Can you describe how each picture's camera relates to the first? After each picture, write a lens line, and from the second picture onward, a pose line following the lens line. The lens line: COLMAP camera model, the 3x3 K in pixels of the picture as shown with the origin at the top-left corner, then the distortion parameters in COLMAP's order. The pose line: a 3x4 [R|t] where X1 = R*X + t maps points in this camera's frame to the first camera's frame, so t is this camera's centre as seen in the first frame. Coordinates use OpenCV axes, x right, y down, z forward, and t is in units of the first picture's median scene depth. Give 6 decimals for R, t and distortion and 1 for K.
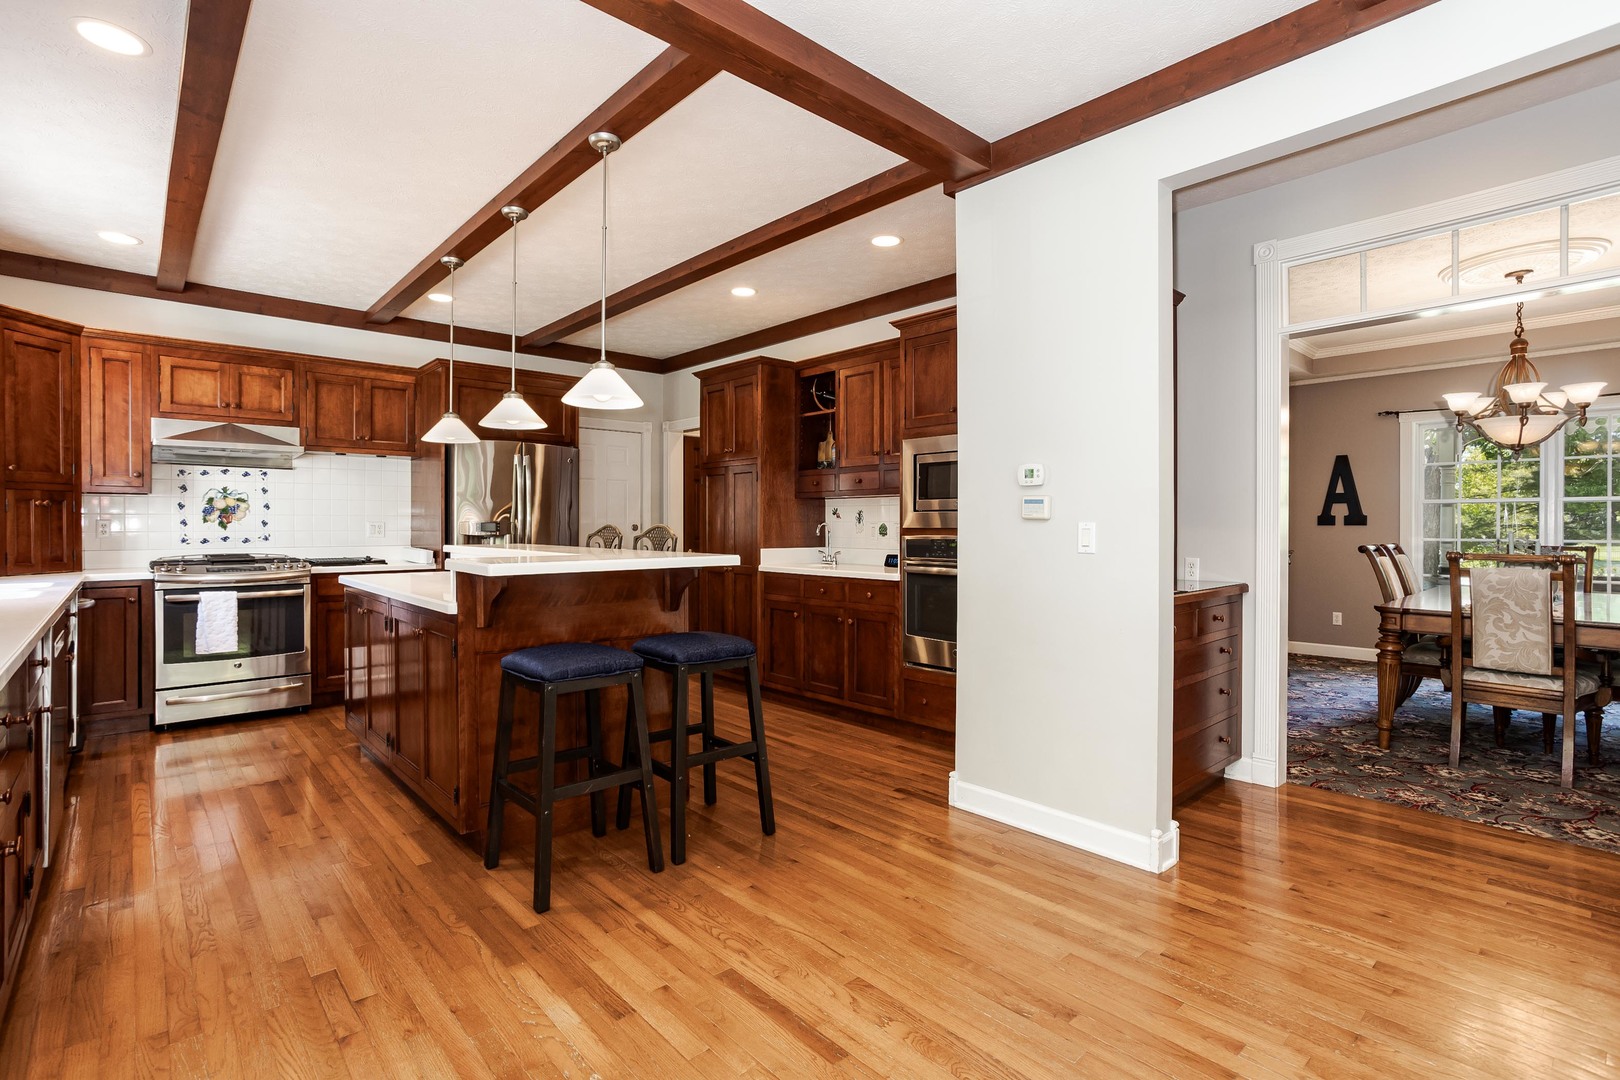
lens RADIAL K [[777.8, 0, 806.4], [0, 777.8, 534.8], [0, 0, 1]] dist [-0.000662, 0.002884]
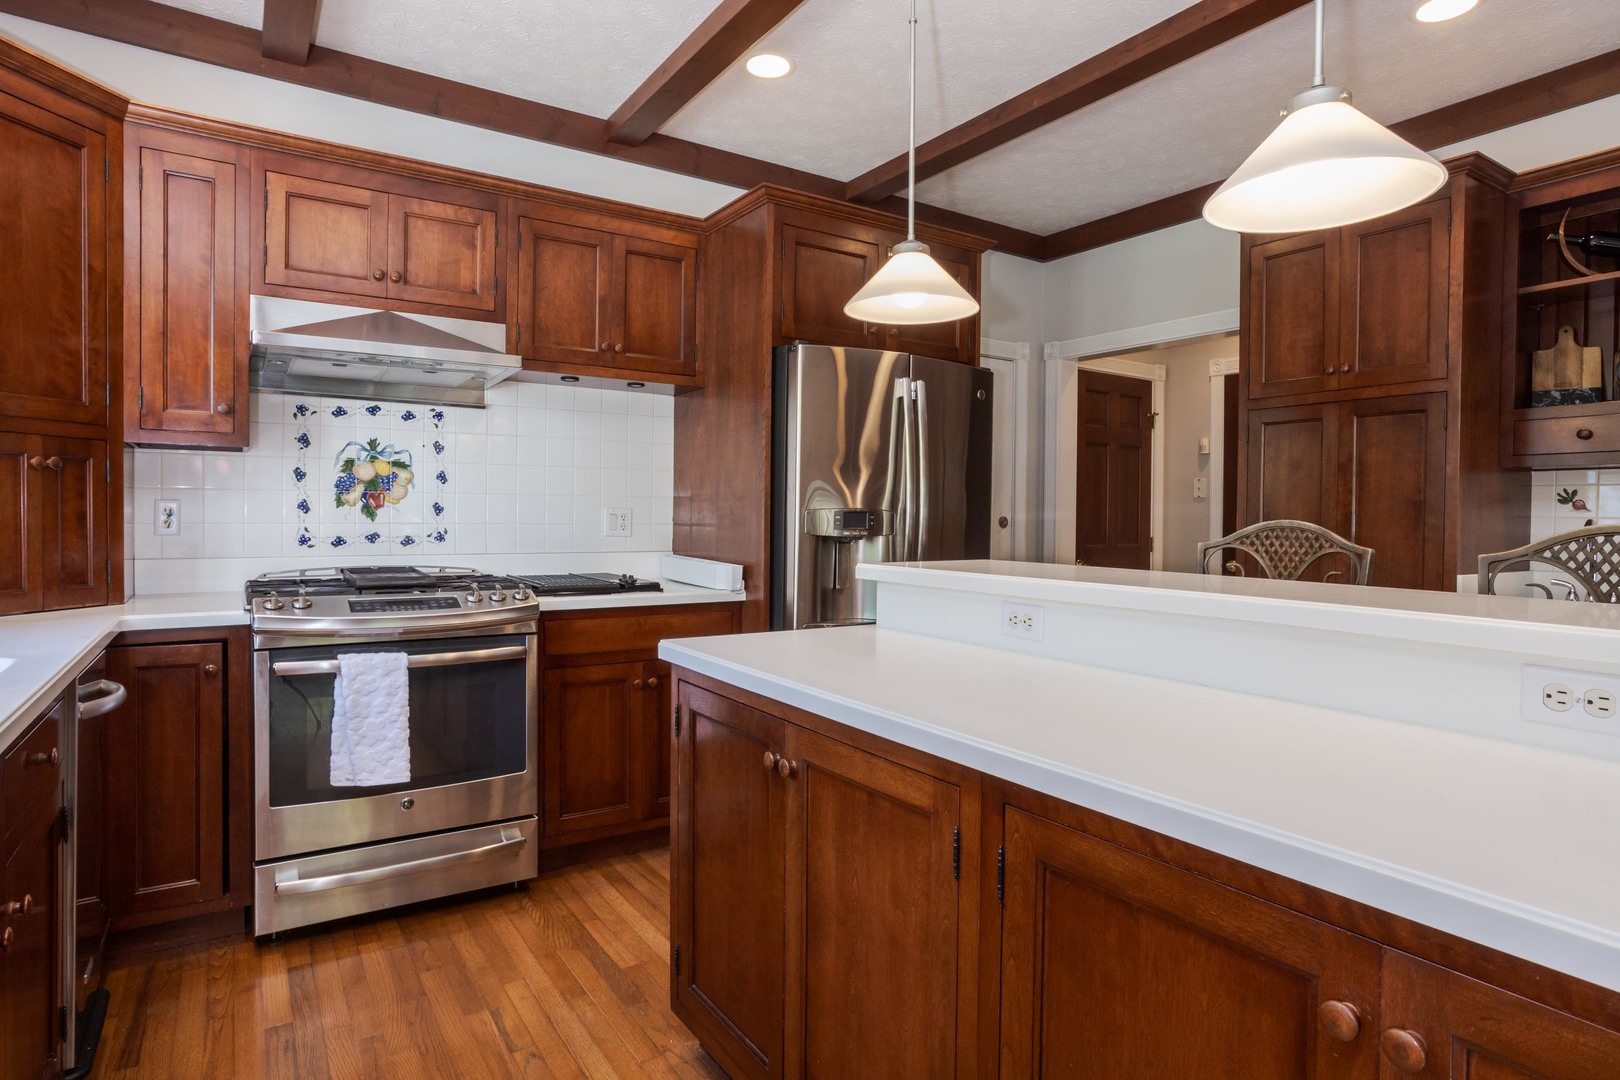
lens RADIAL K [[892.4, 0, 812.8], [0, 892.4, 536.9], [0, 0, 1]] dist [-0.022102, 0.002333]
pose [[0.990600, 0.014573, -0.136013, -0.385519], [-0.013016, 0.999839, 0.012329, -0.006864], [0.136171, -0.010443, 0.990630, 0.463753]]
